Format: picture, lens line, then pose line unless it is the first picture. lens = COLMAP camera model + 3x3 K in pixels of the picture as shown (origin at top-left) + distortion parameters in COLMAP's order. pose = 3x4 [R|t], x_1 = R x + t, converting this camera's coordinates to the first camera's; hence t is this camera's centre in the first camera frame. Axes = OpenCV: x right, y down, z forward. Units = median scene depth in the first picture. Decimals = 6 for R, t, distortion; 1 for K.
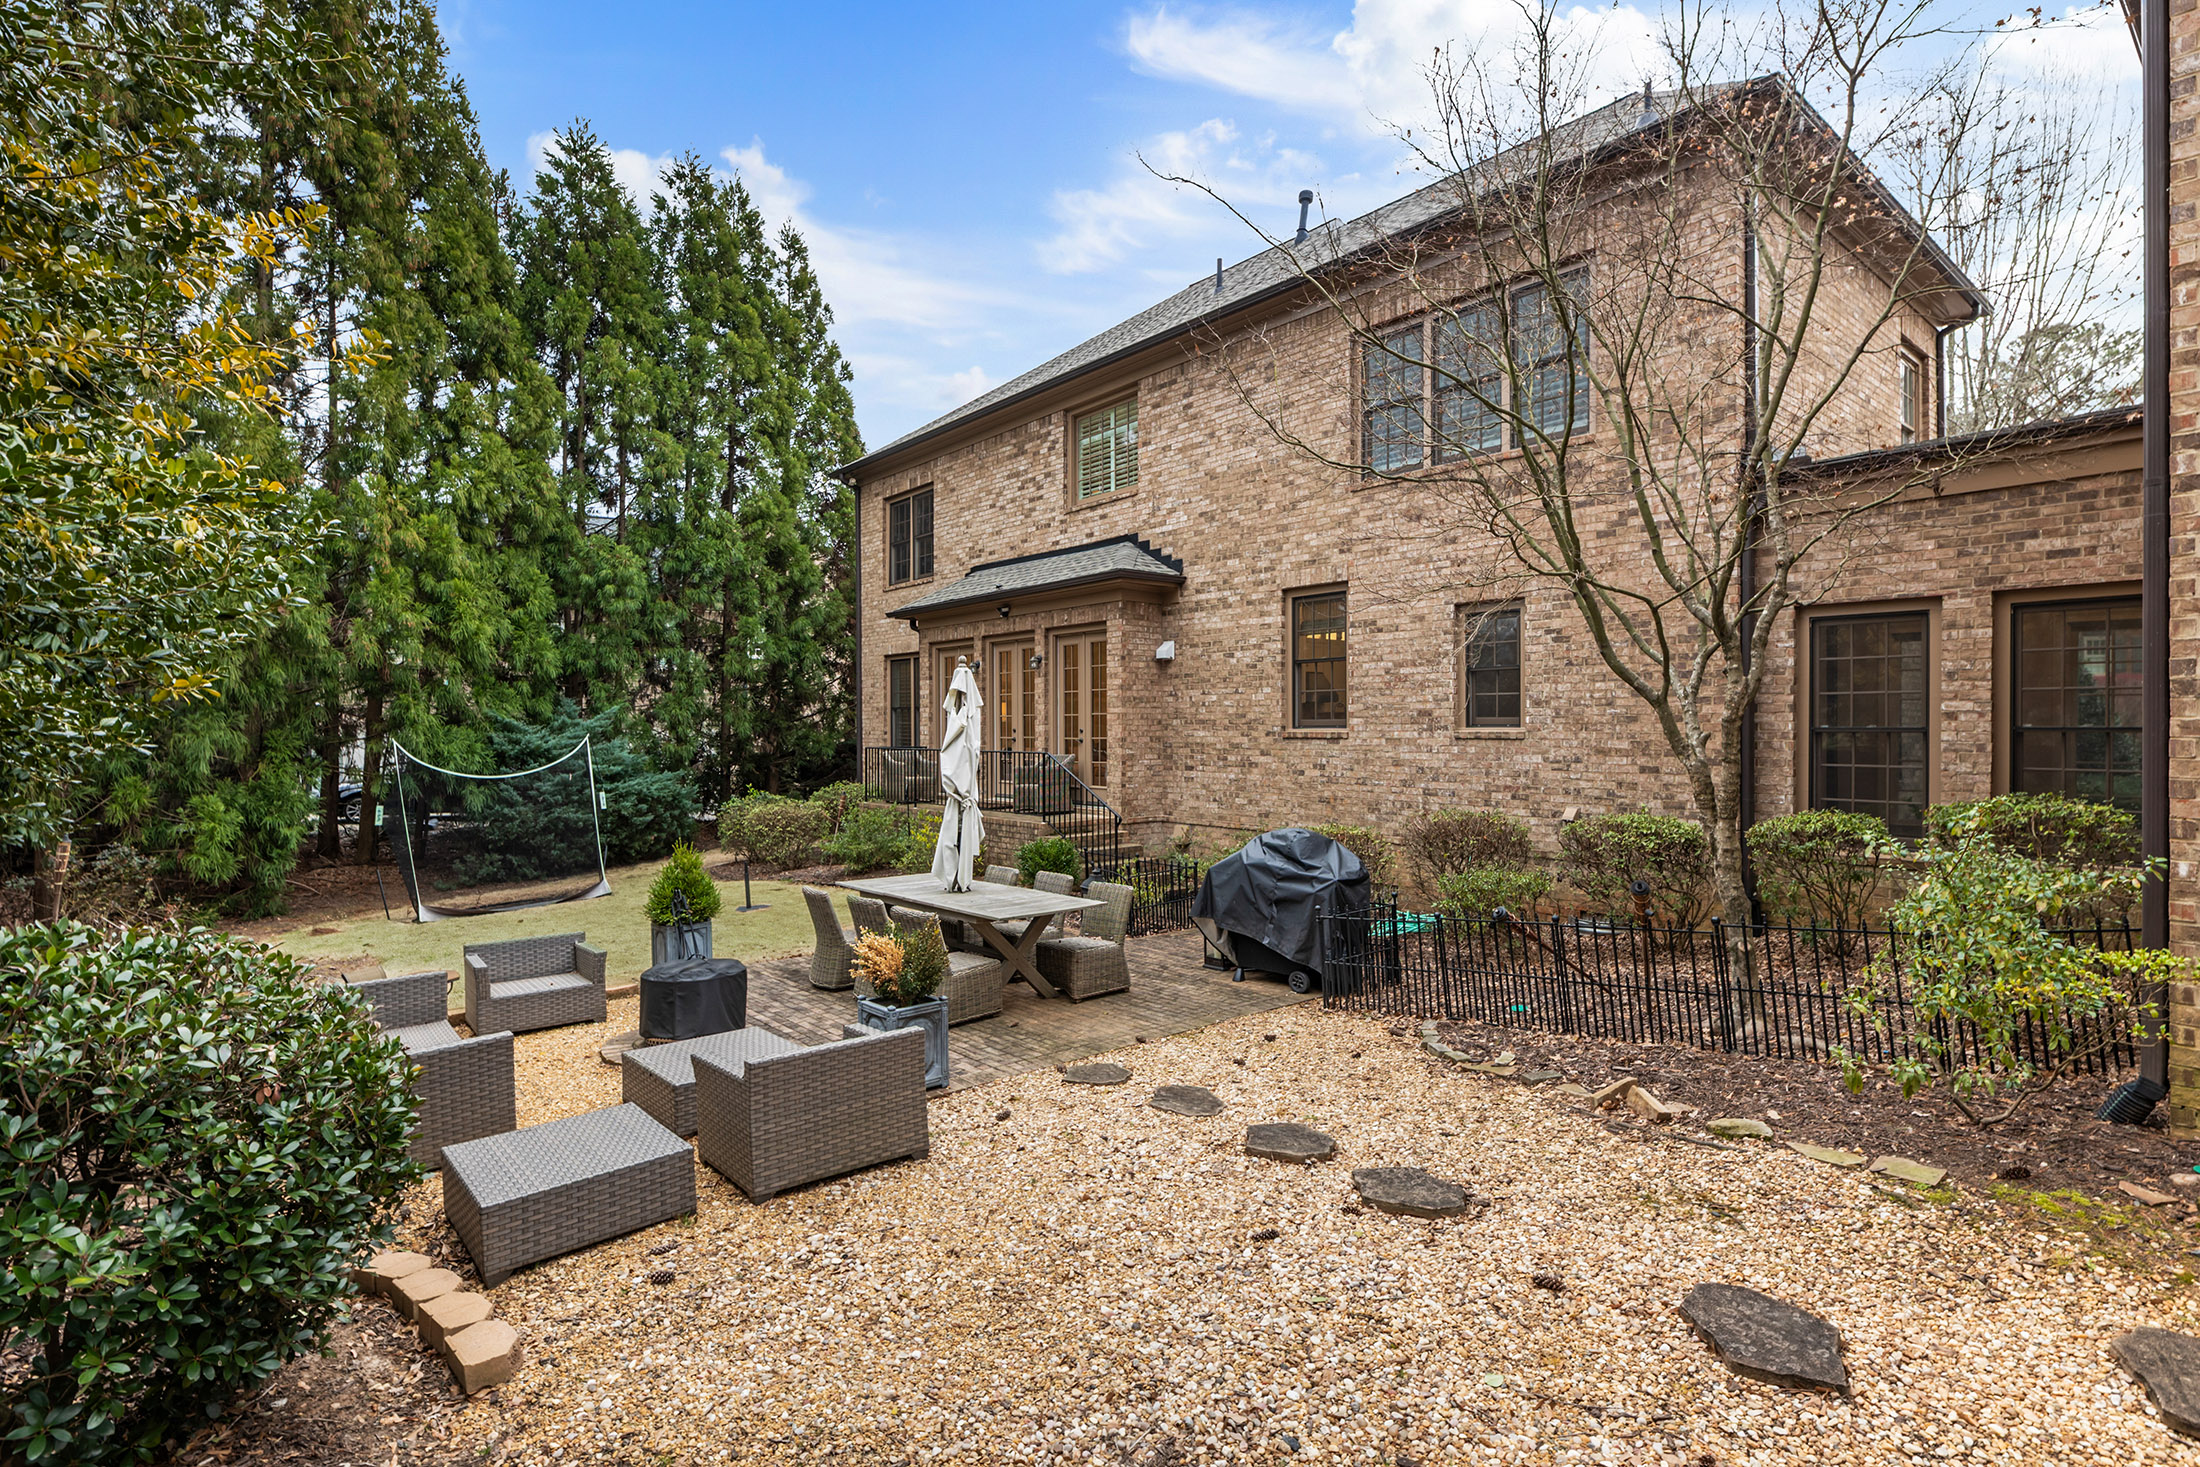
lens RADIAL K [[1076.6, 0, 1098.6], [0, 1076.6, 722.7], [0, 0, 1]] dist [-0.005899, 0.000308]
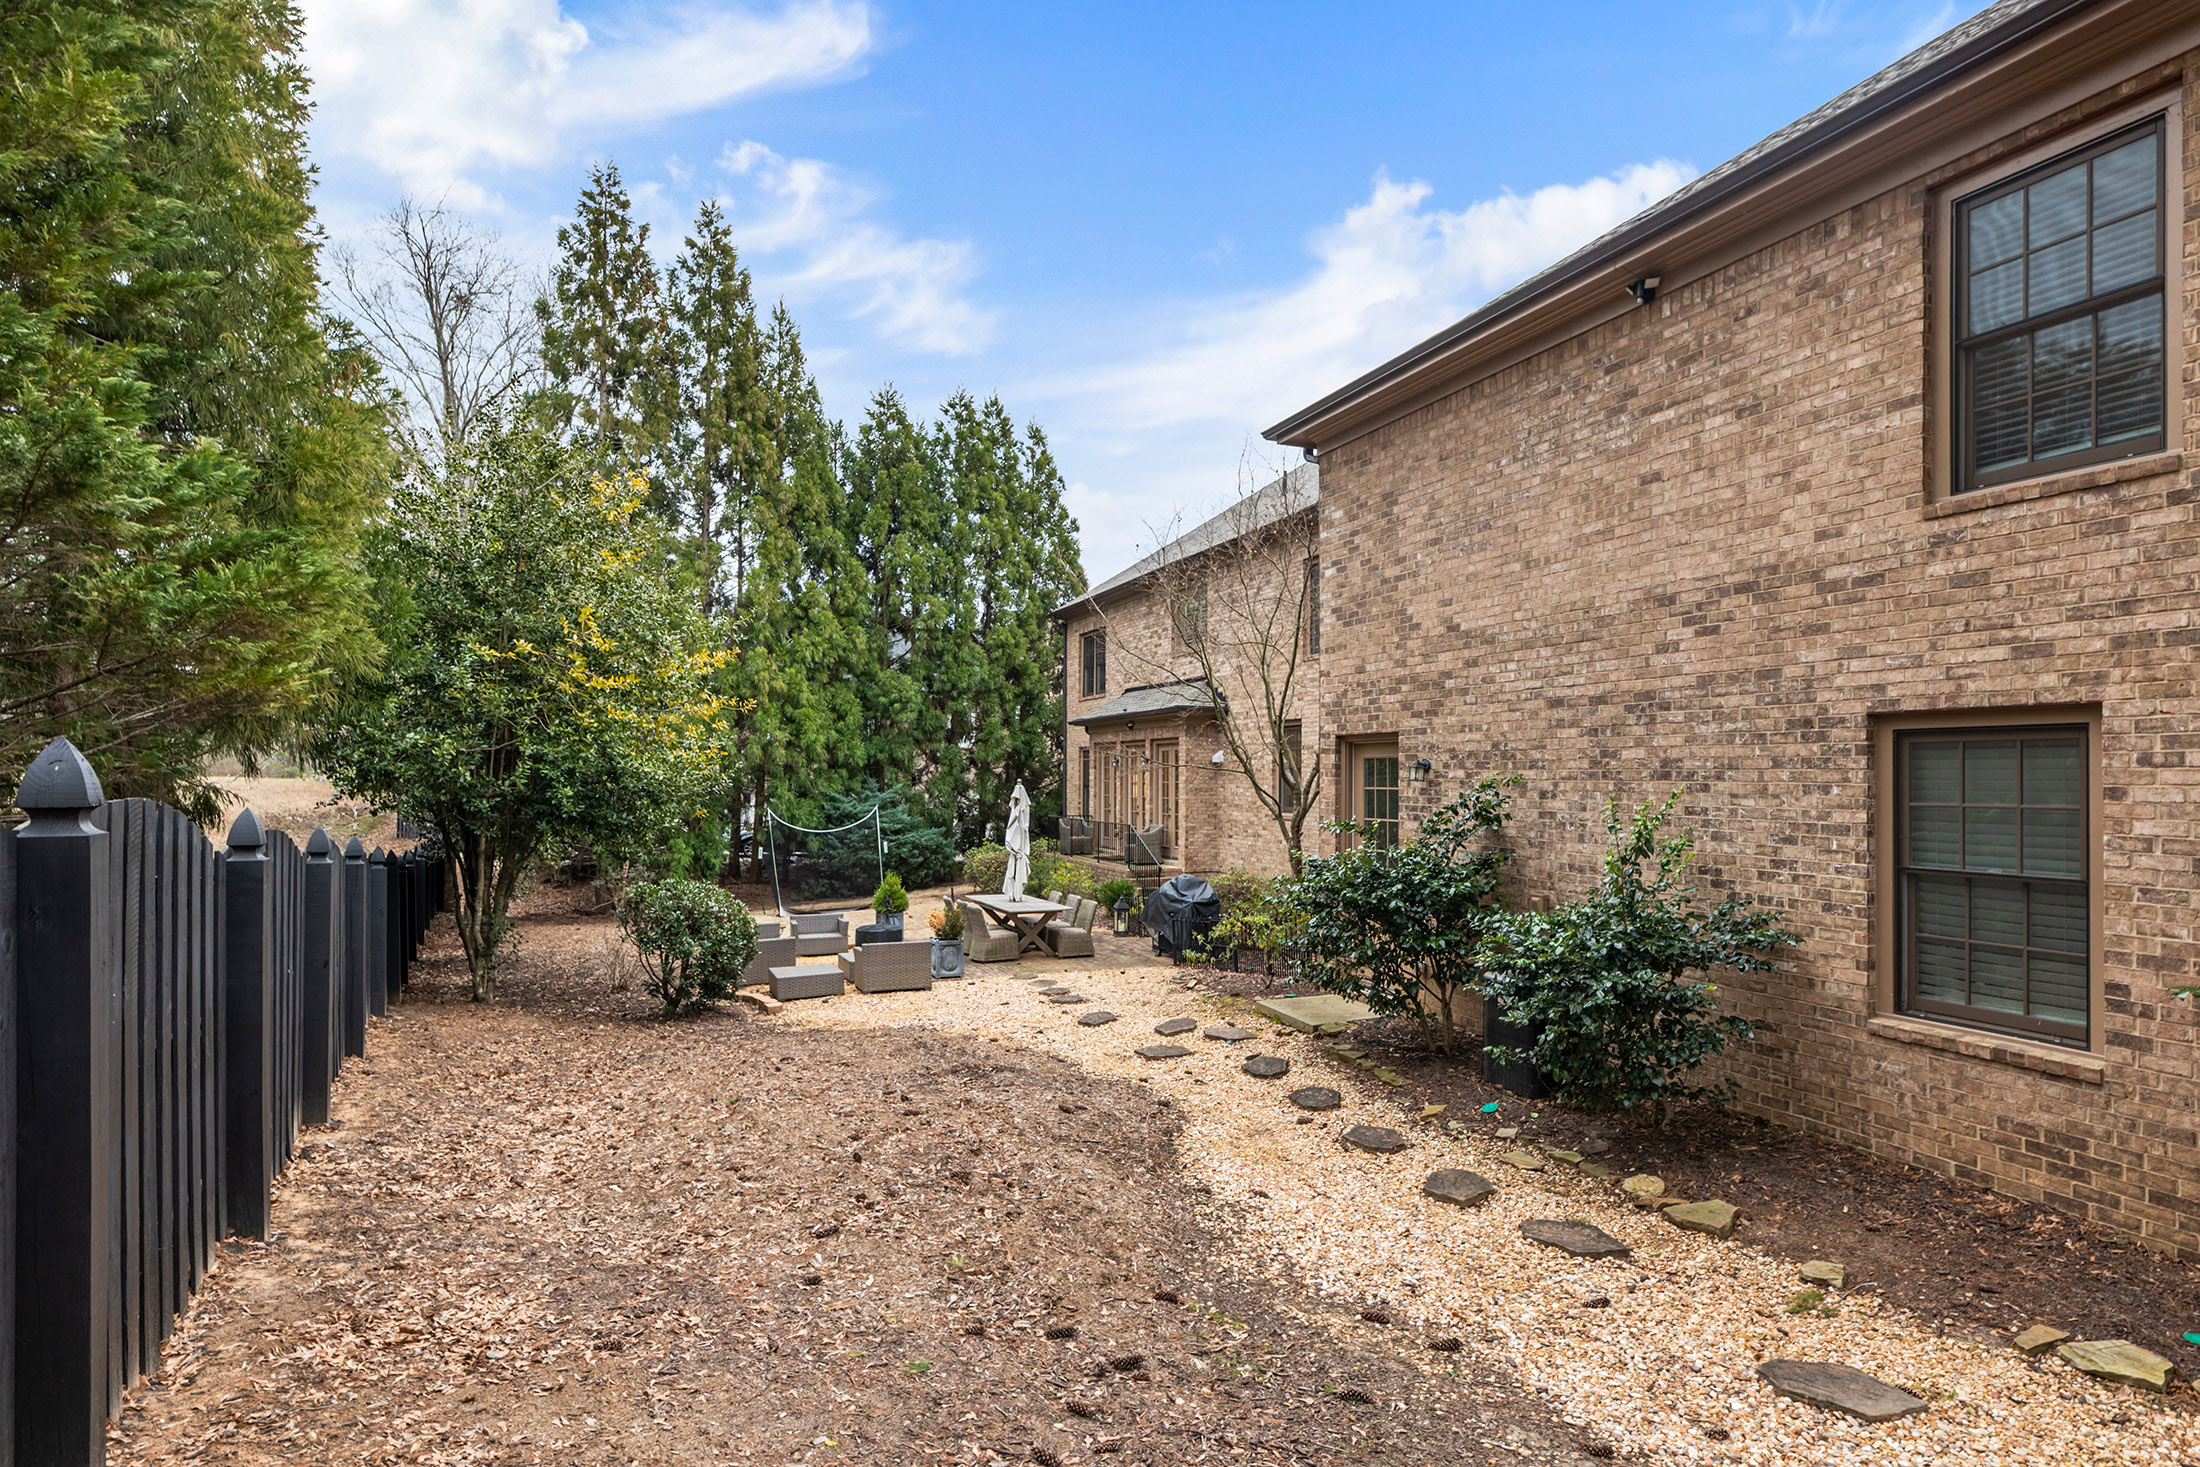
lens RADIAL K [[1138.8, 0, 1097.7], [0, 1138.8, 746.9], [0, 0, 1]] dist [-0.001570, -0.000011]
pose [[0.951608, 0.000596, -0.307313, 0.302347], [-0.007000, 0.999781, -0.019736, -0.038157], [0.307234, 0.020932, 0.951404, -0.427559]]
